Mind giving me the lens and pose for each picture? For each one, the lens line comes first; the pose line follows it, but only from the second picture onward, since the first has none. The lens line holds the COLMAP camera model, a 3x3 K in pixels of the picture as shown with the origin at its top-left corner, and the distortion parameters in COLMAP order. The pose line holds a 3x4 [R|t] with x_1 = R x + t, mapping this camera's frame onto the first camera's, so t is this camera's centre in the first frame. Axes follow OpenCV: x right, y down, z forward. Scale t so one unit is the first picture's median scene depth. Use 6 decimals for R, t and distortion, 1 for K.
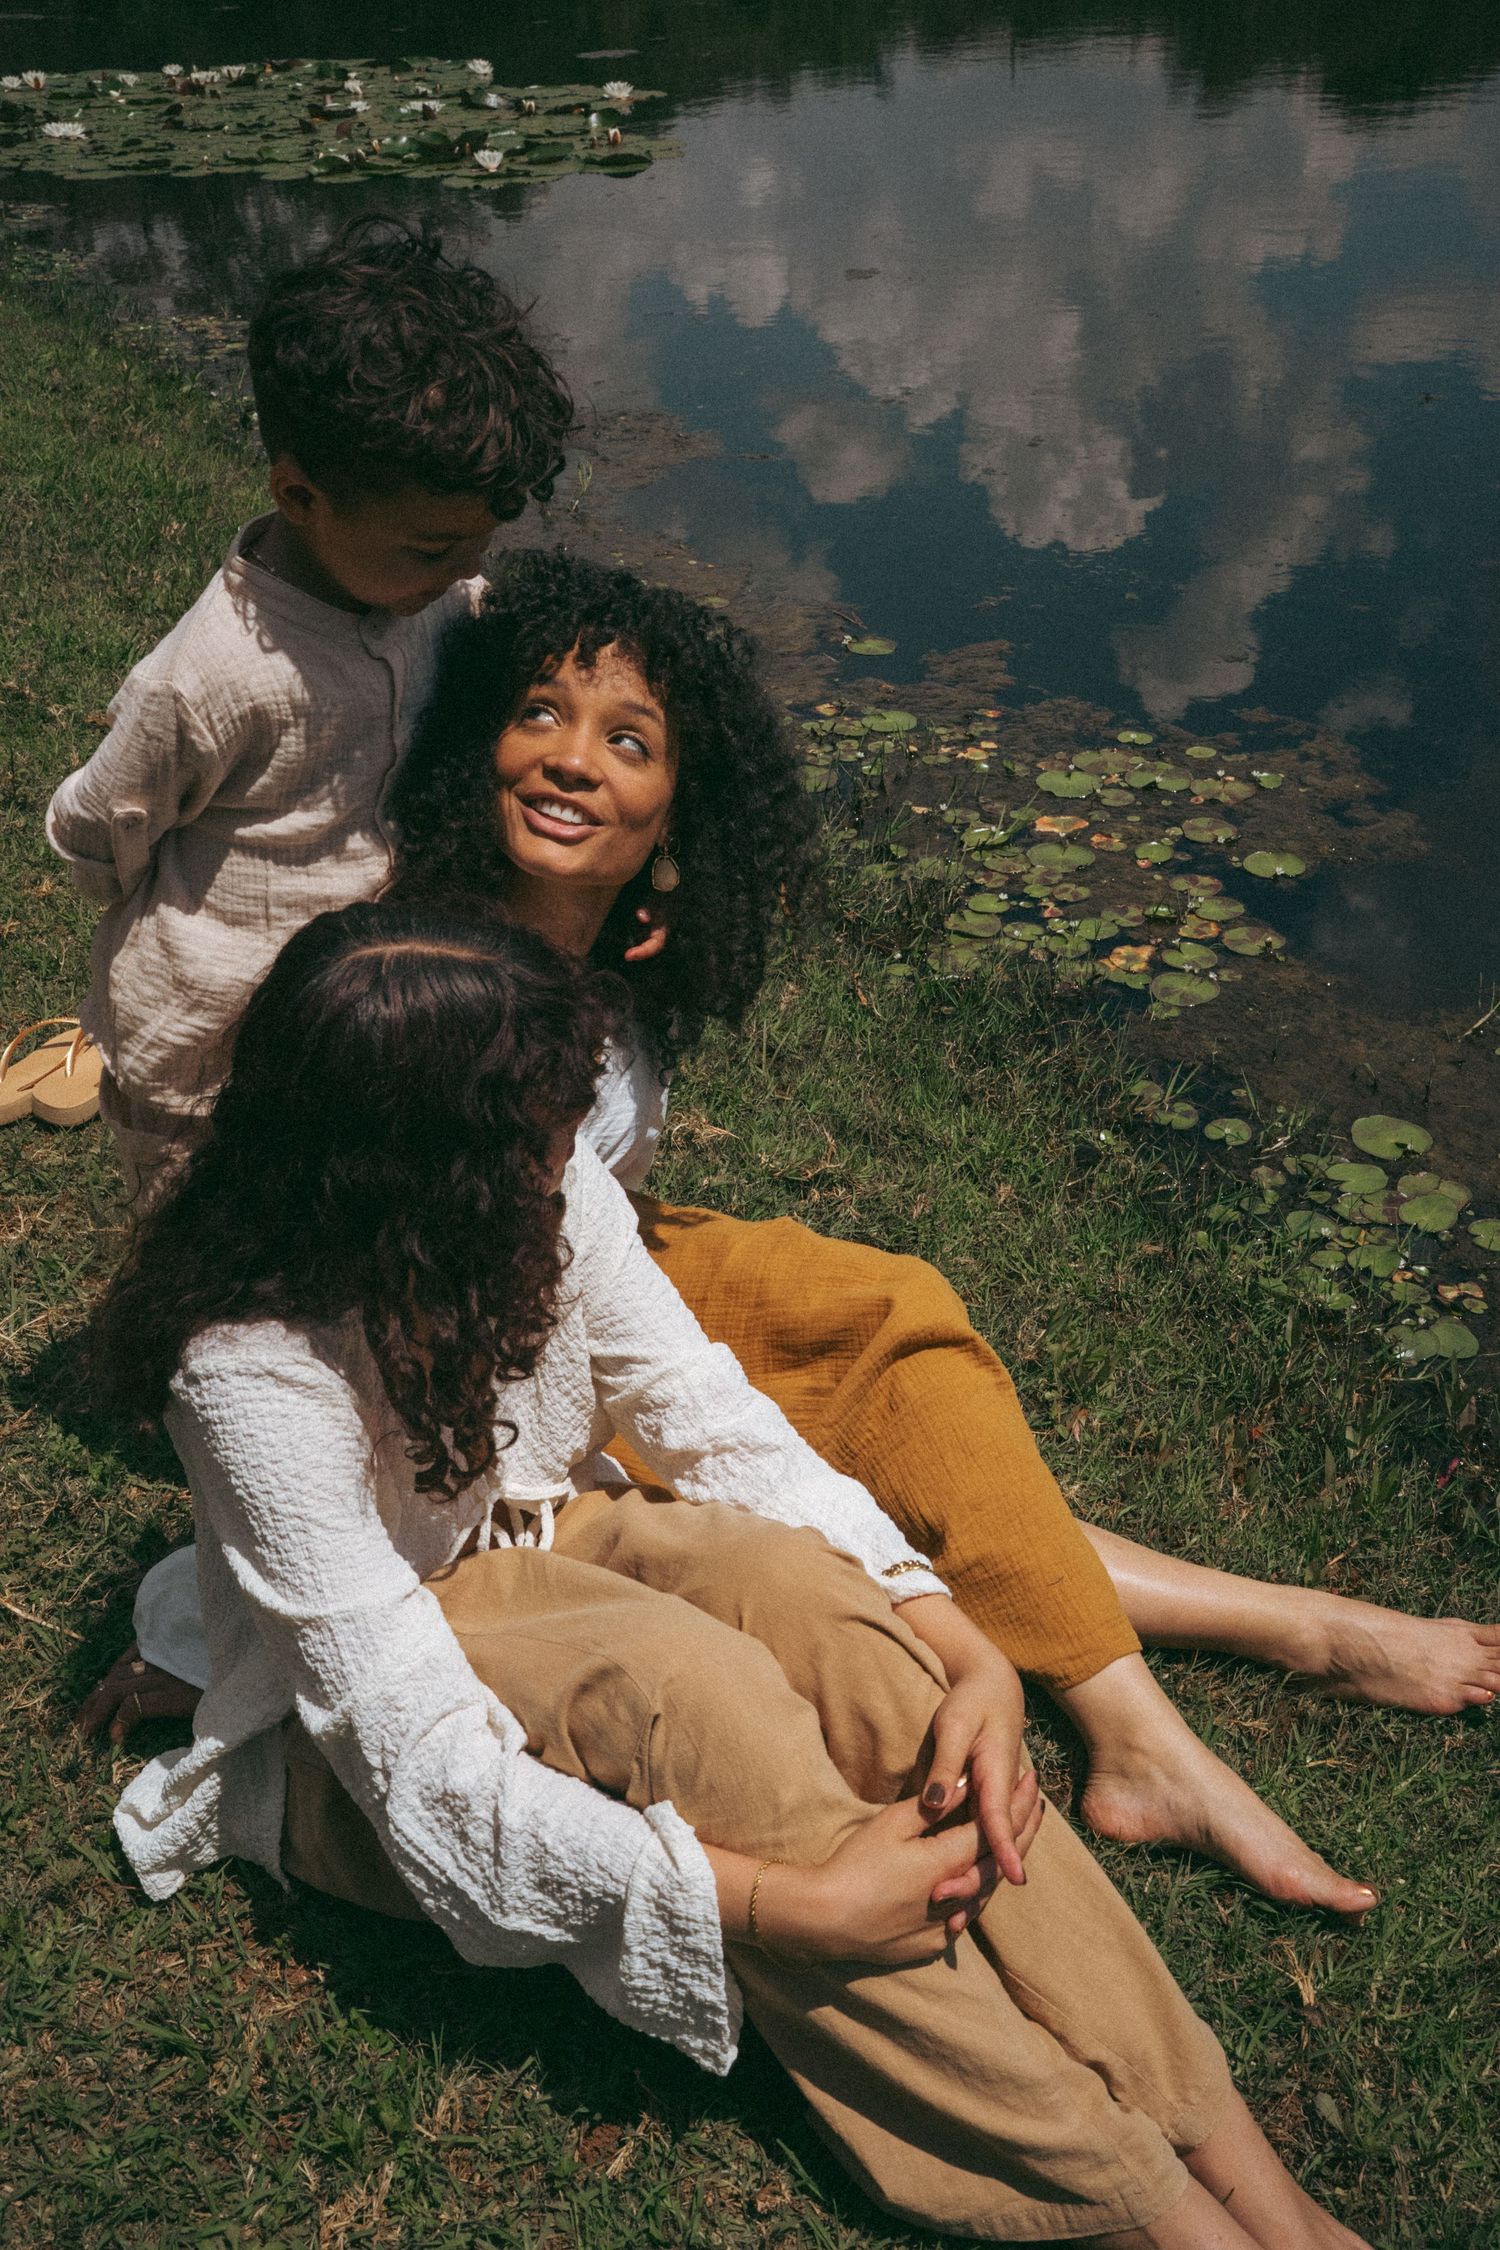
lens RADIAL K [[2149.1, 0, 724.4], [0, 2149.1, 1134.2], [0, 0, 1]] dist [-0.055505, 0.169332]
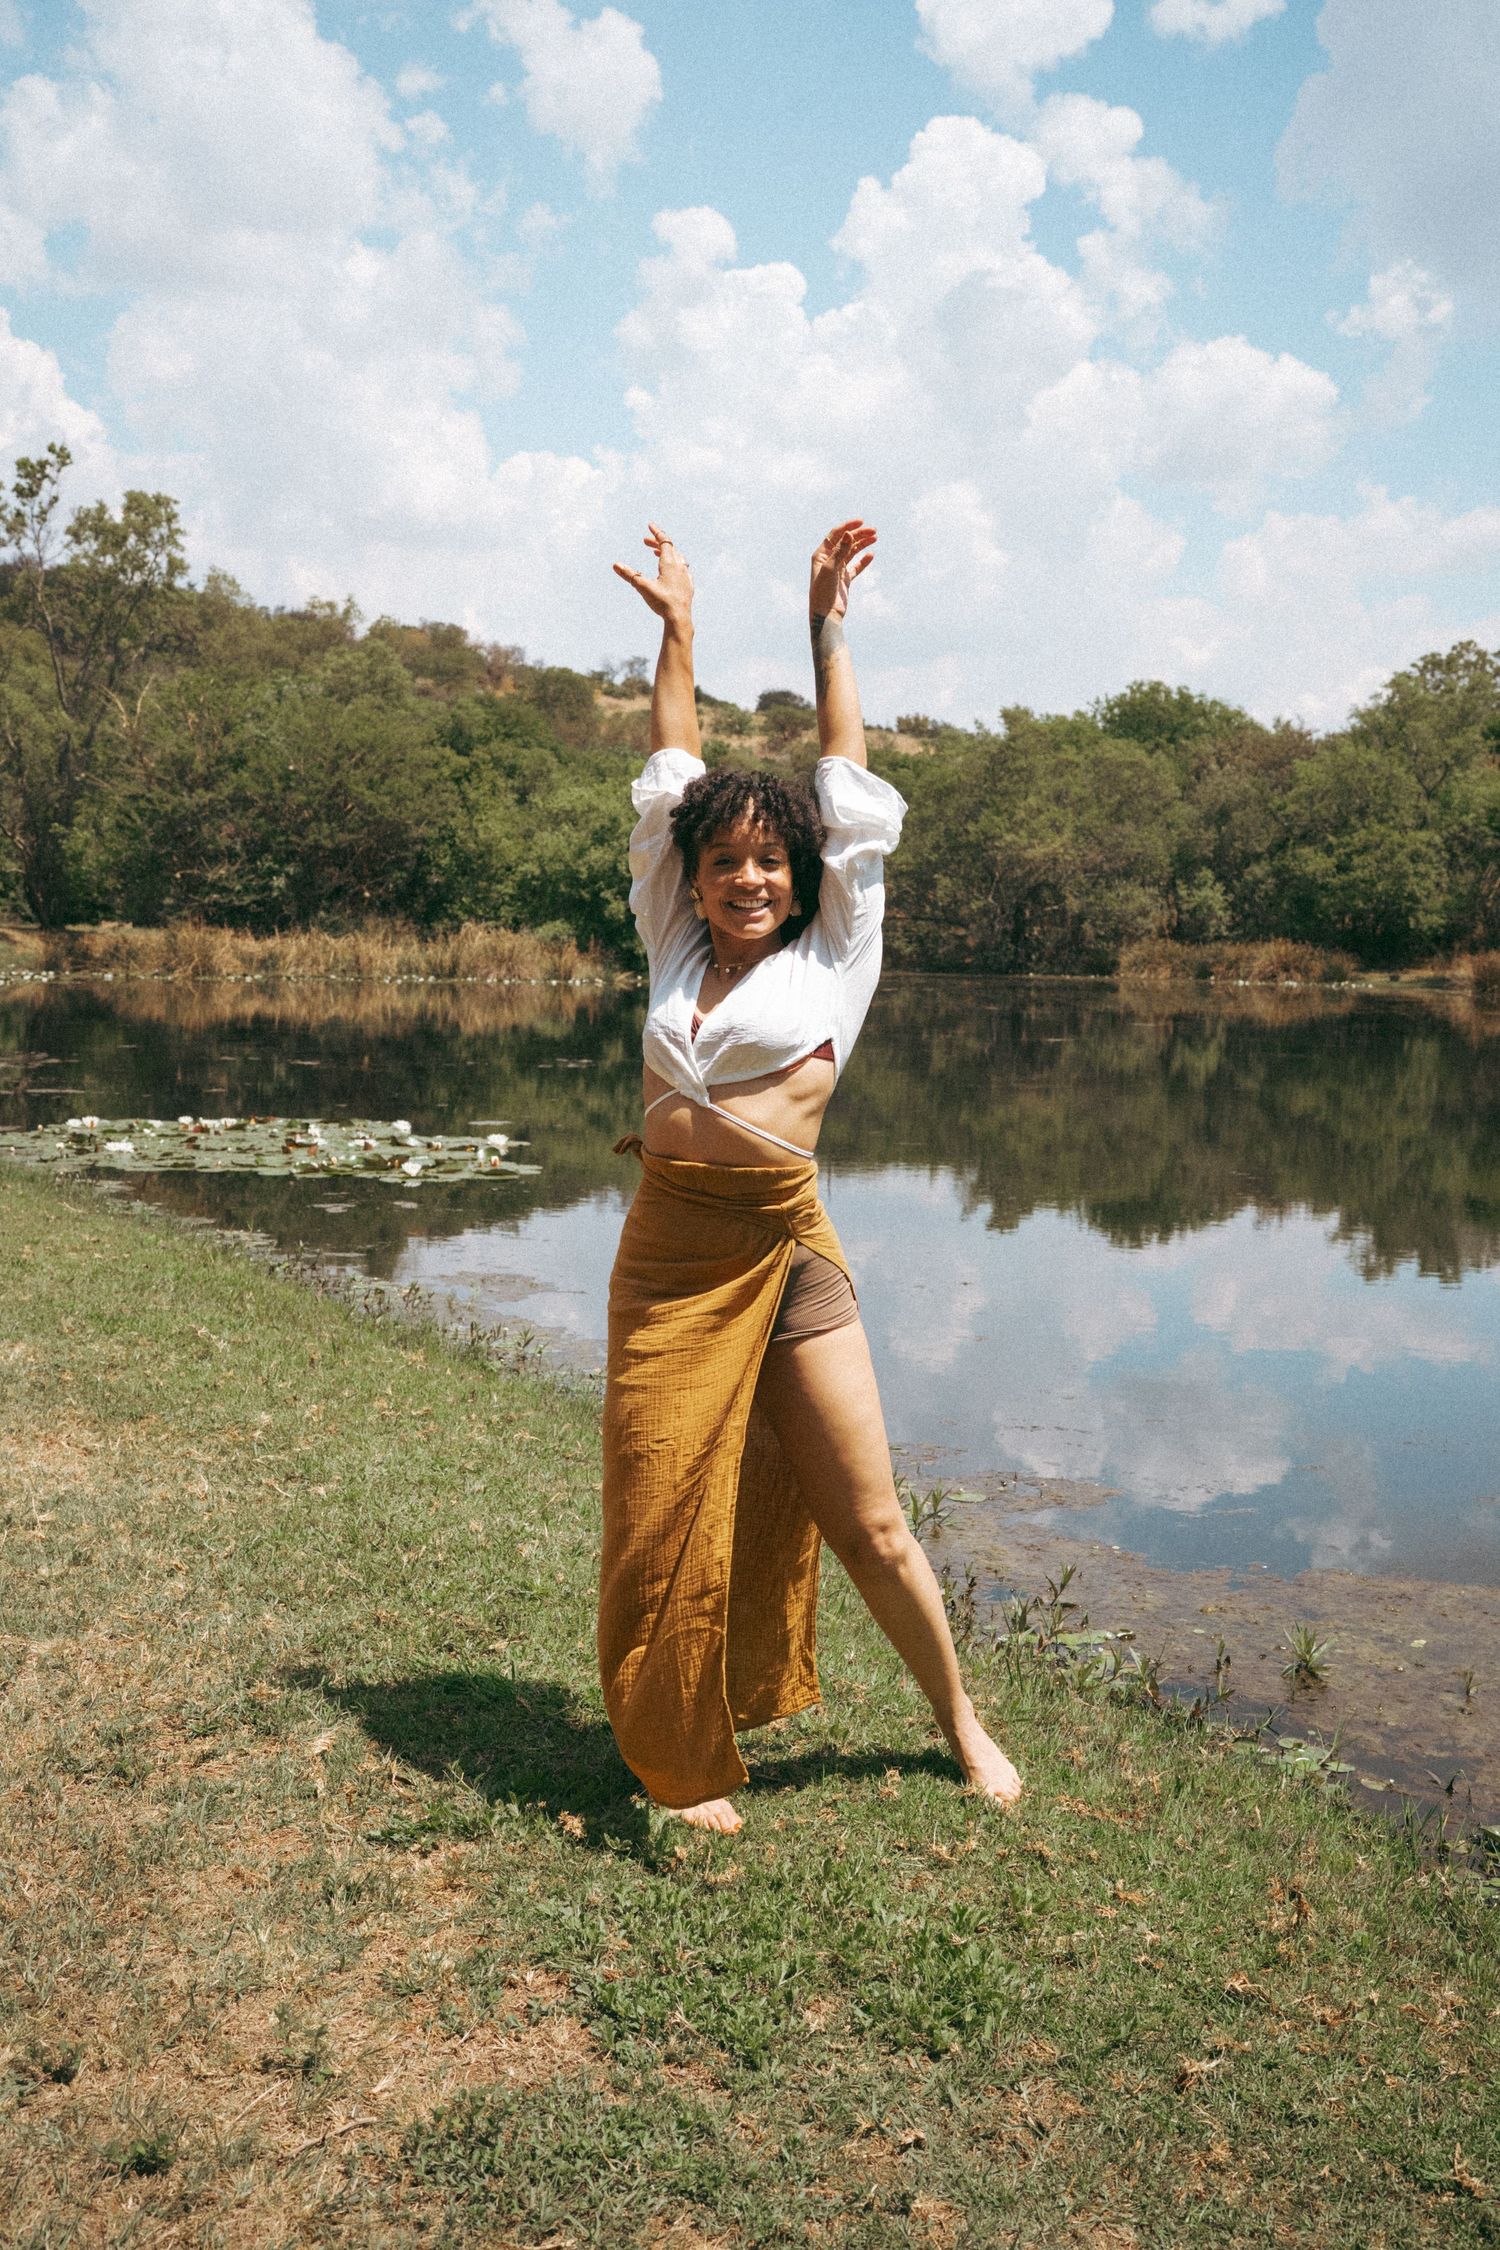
lens RADIAL K [[2149.1, 0, 724.4], [0, 2149.1, 1134.2], [0, 0, 1]] dist [-0.055505, 0.169332]
pose [[0.996889, 0.043338, 0.065828, 0.008134], [-0.007556, 0.883948, -0.467524, 0.198996], [-0.078450, 0.465572, 0.881526, -0.315856]]
